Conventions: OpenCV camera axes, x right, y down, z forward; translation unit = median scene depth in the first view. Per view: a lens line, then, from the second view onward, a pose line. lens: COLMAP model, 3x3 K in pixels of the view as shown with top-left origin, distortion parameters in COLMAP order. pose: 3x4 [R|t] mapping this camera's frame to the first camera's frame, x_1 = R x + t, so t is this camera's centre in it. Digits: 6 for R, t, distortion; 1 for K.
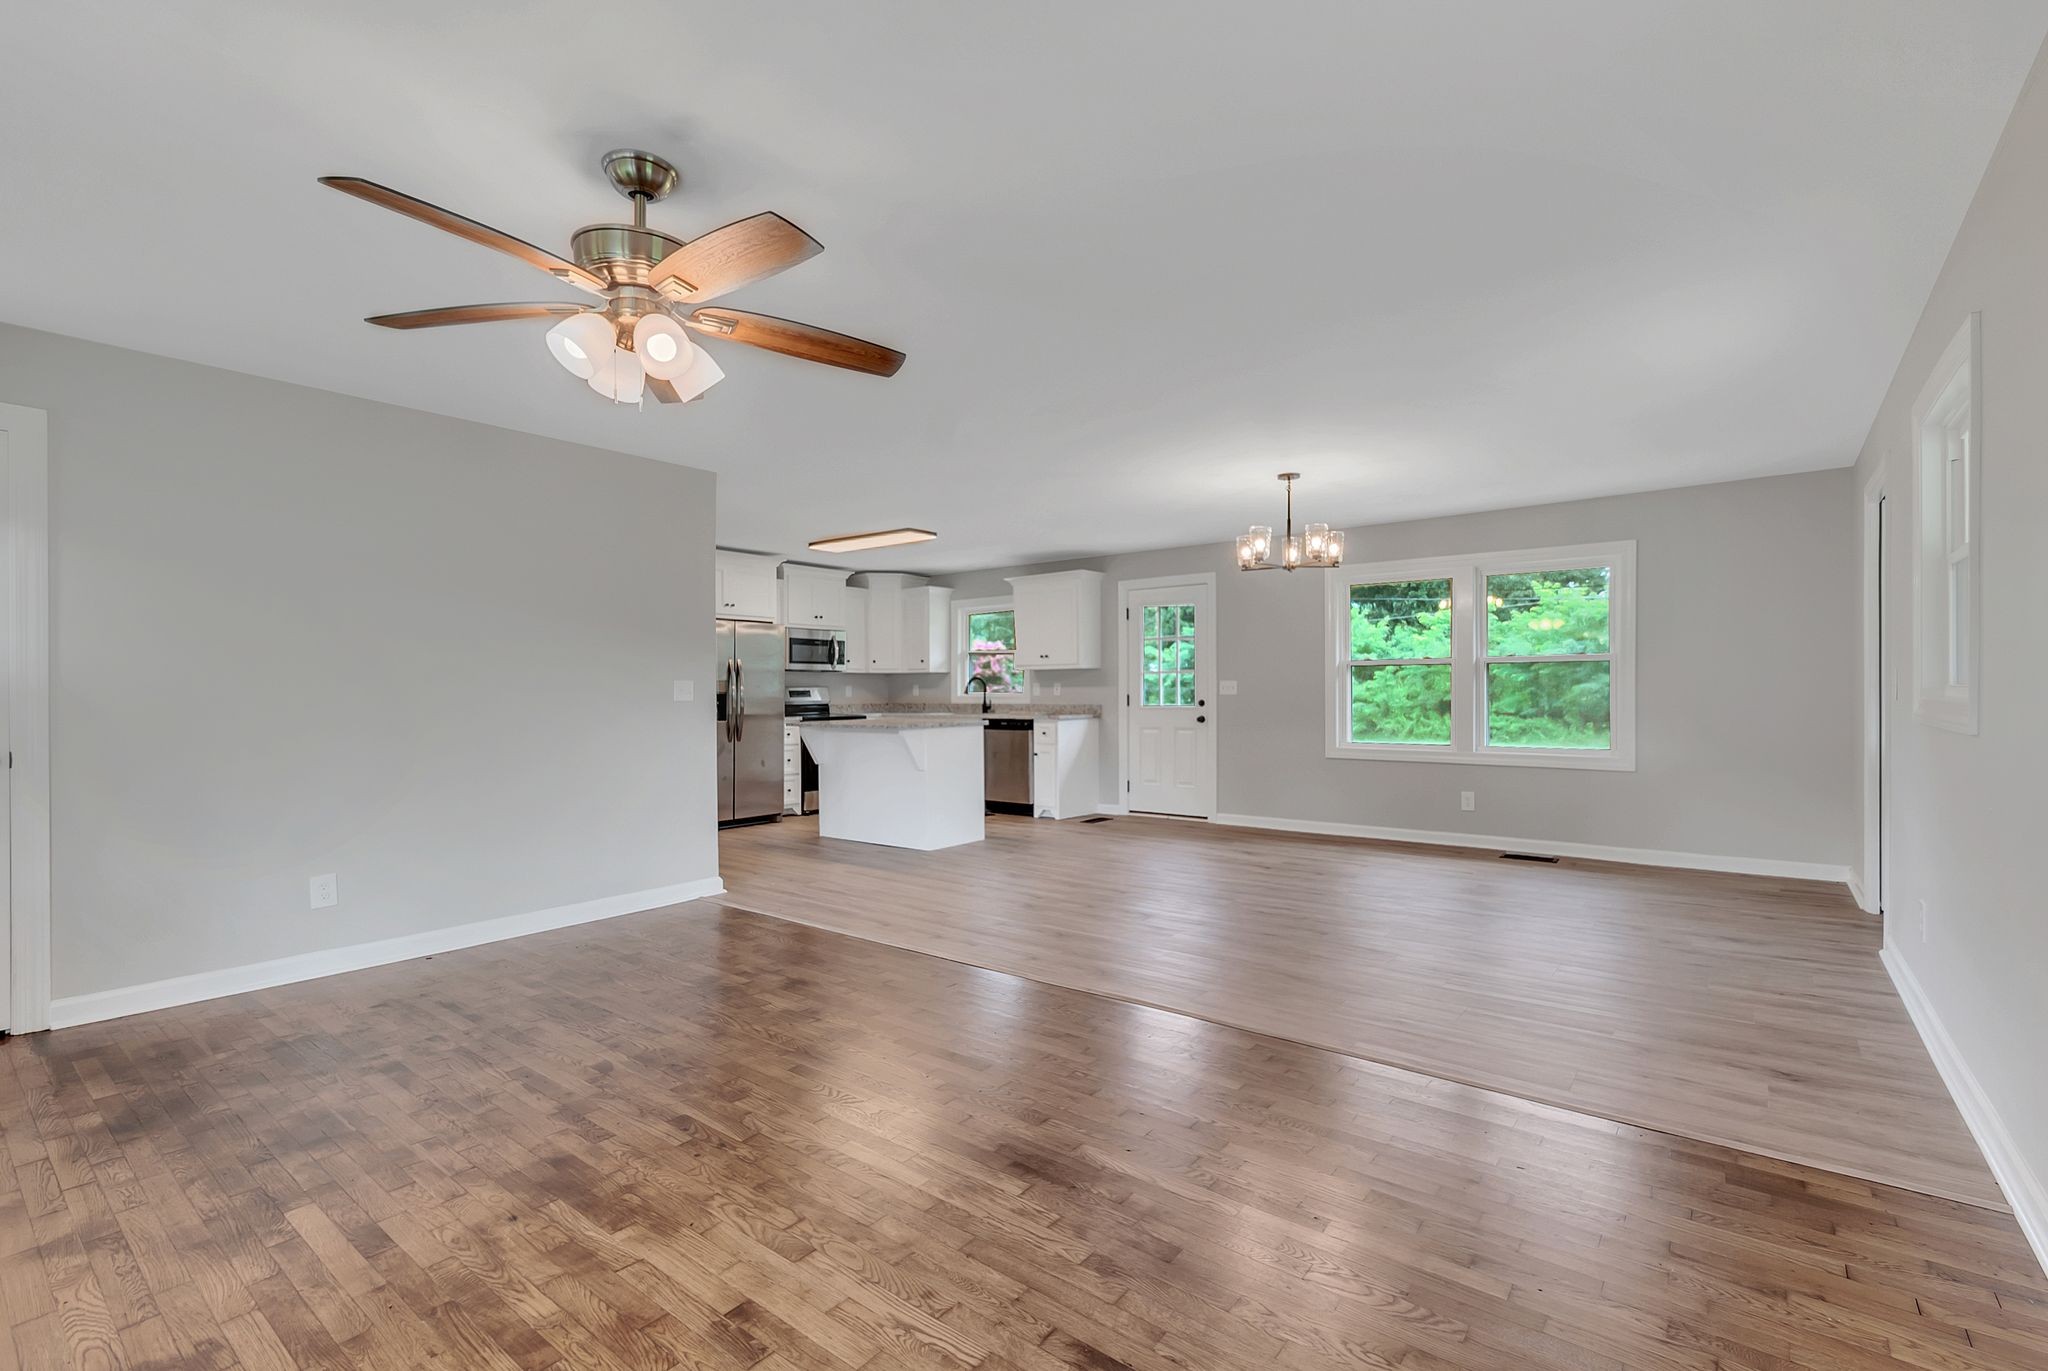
lens RADIAL K [[909.3, 0, 1059.6], [0, 909.3, 695.1], [0, 0, 1]] dist [0.008486, -0.003818]
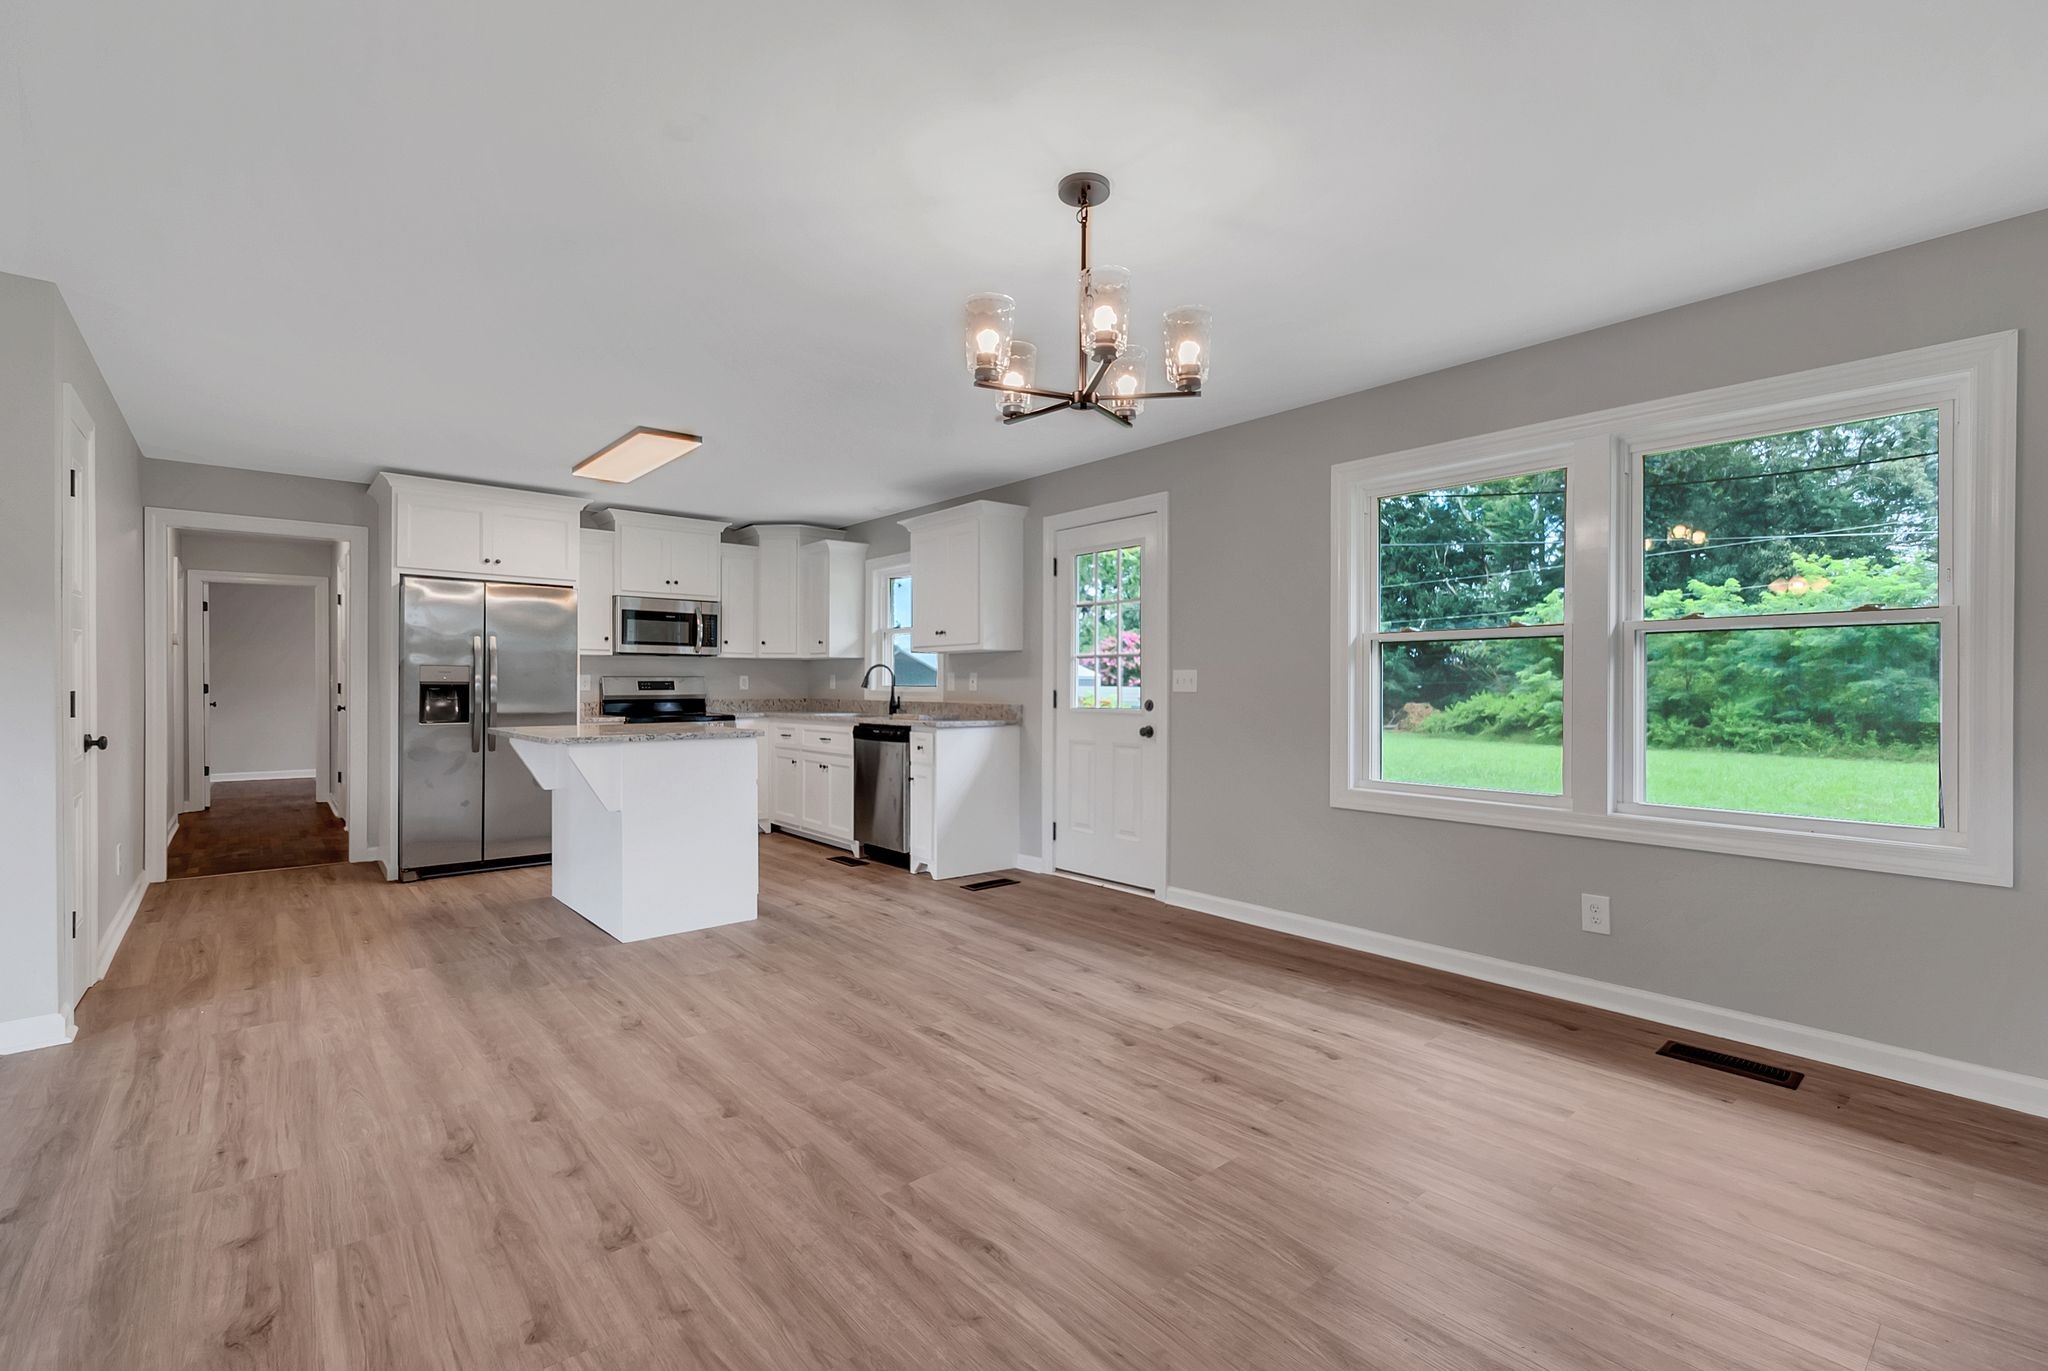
lens RADIAL K [[909.3, 0, 1051.1], [0, 909.3, 682.4], [0, 0, 1]] dist [0.008486, -0.003818]
pose [[0.979001, 0.007072, -0.203734, 0.207987], [-0.008368, 0.999950, -0.005500, -0.002713], [0.203685, 0.007089, 0.979011, 0.365044]]
